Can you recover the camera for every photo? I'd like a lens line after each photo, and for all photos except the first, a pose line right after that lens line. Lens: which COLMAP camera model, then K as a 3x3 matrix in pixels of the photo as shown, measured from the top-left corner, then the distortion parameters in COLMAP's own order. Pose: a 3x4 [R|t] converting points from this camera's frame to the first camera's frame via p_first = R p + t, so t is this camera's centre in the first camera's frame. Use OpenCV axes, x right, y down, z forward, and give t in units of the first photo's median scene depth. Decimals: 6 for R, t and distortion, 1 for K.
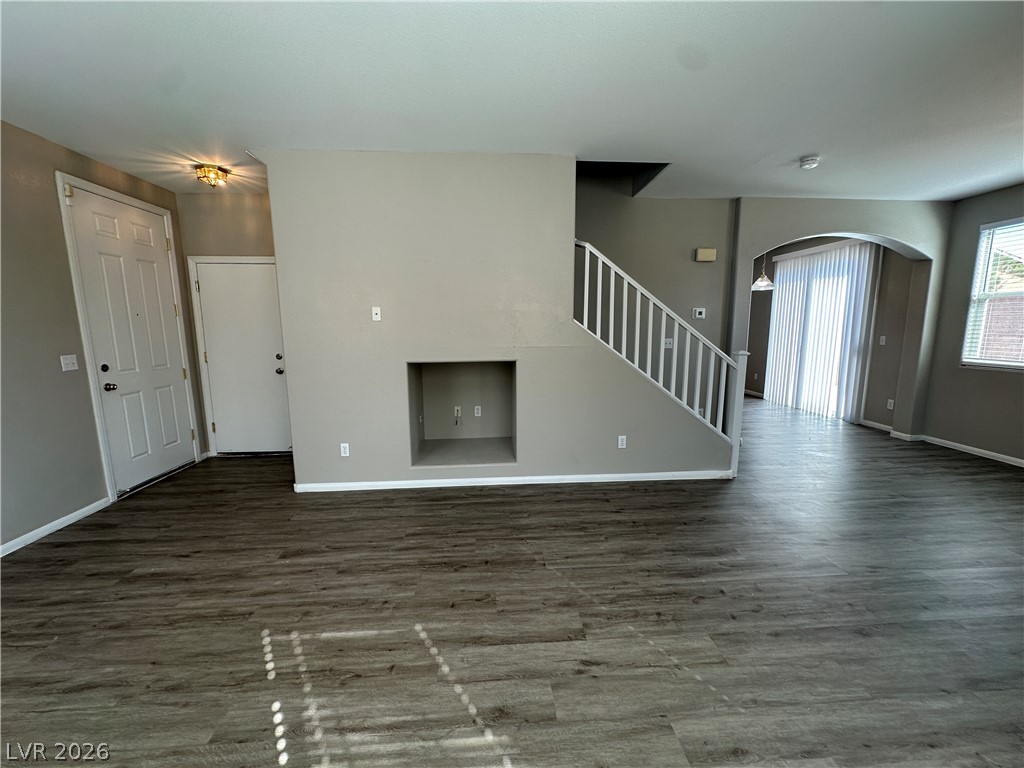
lens RADIAL K [[408.0, 0, 512.5], [0, 408.0, 383.2], [0, 0, 1]] dist [-0.006082, 0.001500]
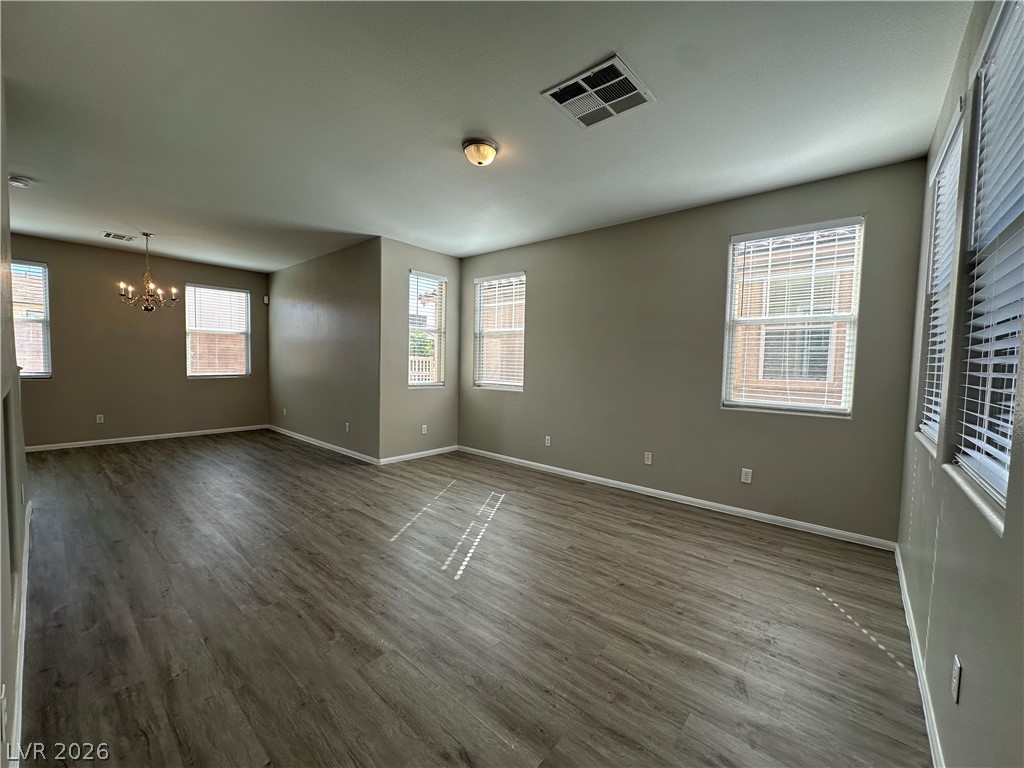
lens RADIAL K [[408.0, 0, 512.5], [0, 408.0, 383.2], [0, 0, 1]] dist [-0.006082, 0.001500]
pose [[-0.713640, -0.044256, 0.699113, -1.328064], [0.084146, 0.985360, 0.148271, -0.129419], [-0.695440, 0.164640, -0.699469, 1.385887]]
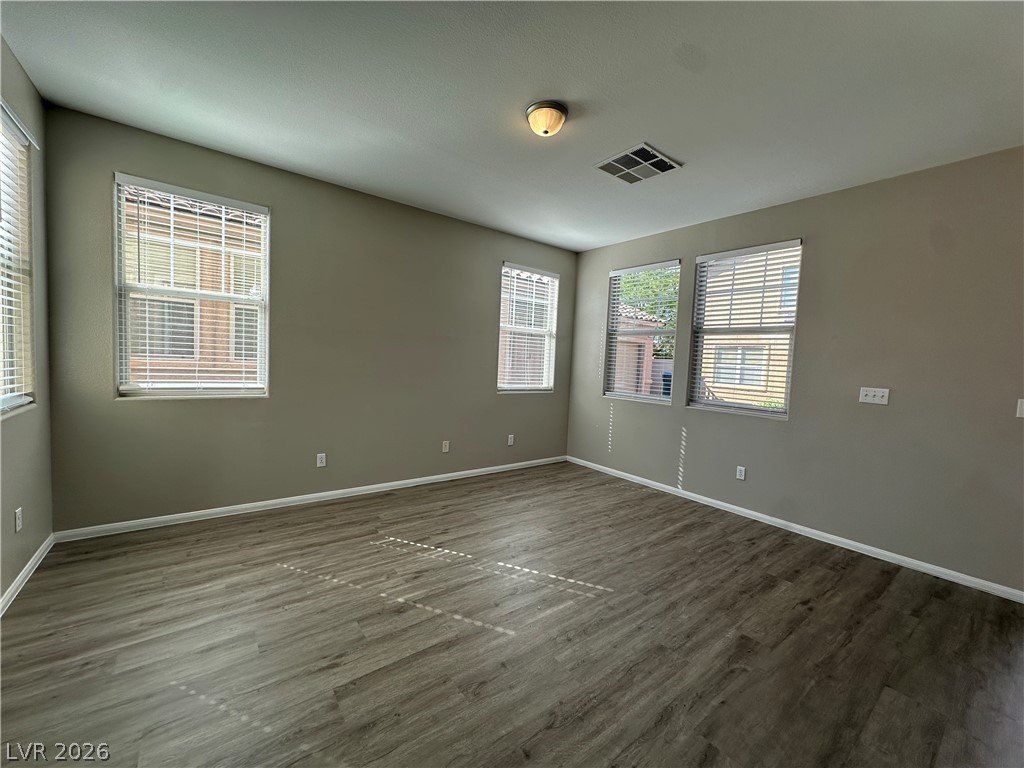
lens RADIAL K [[408.0, 0, 512.5], [0, 408.0, 383.2], [0, 0, 1]] dist [-0.006082, 0.001500]
pose [[-0.829402, 0.001410, -0.558650, 0.279646], [-0.120686, 0.975931, 0.181640, -0.161778], [0.545460, 0.218074, -0.809269, 1.421553]]
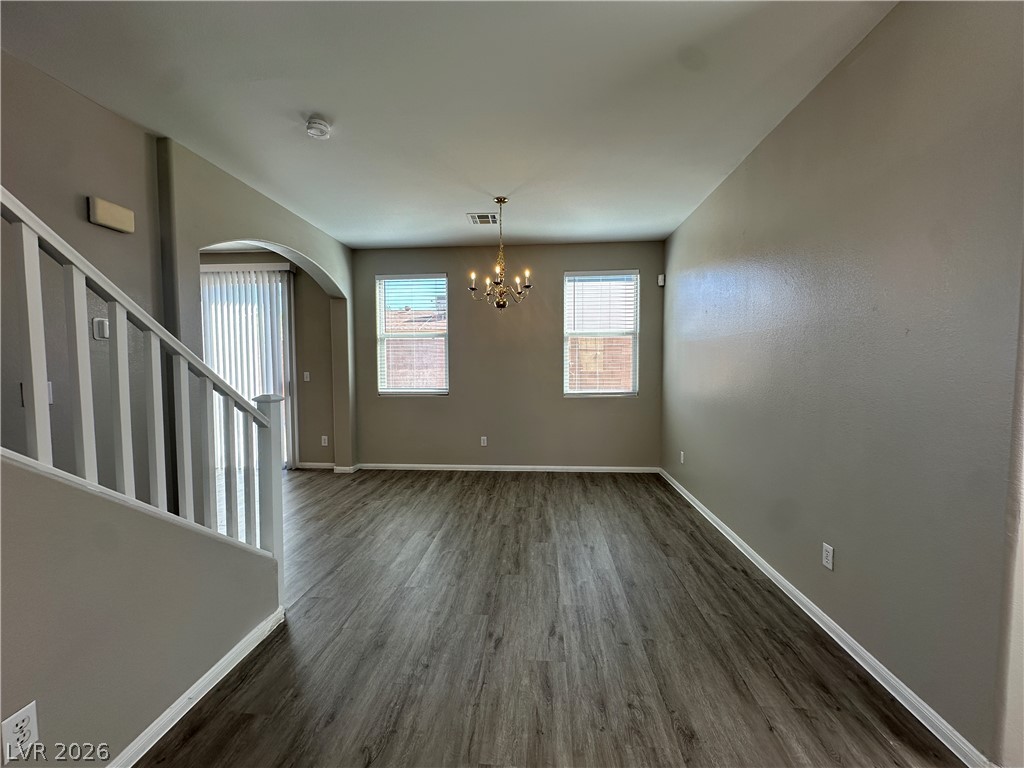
lens RADIAL K [[408.0, 0, 512.5], [0, 408.0, 383.2], [0, 0, 1]] dist [-0.006082, 0.001500]
pose [[0.141524, -0.039877, 0.989131, 0.068373], [0.145971, 0.989107, 0.018990, -0.087365], [-0.979113, 0.141697, 0.145804, 0.918191]]
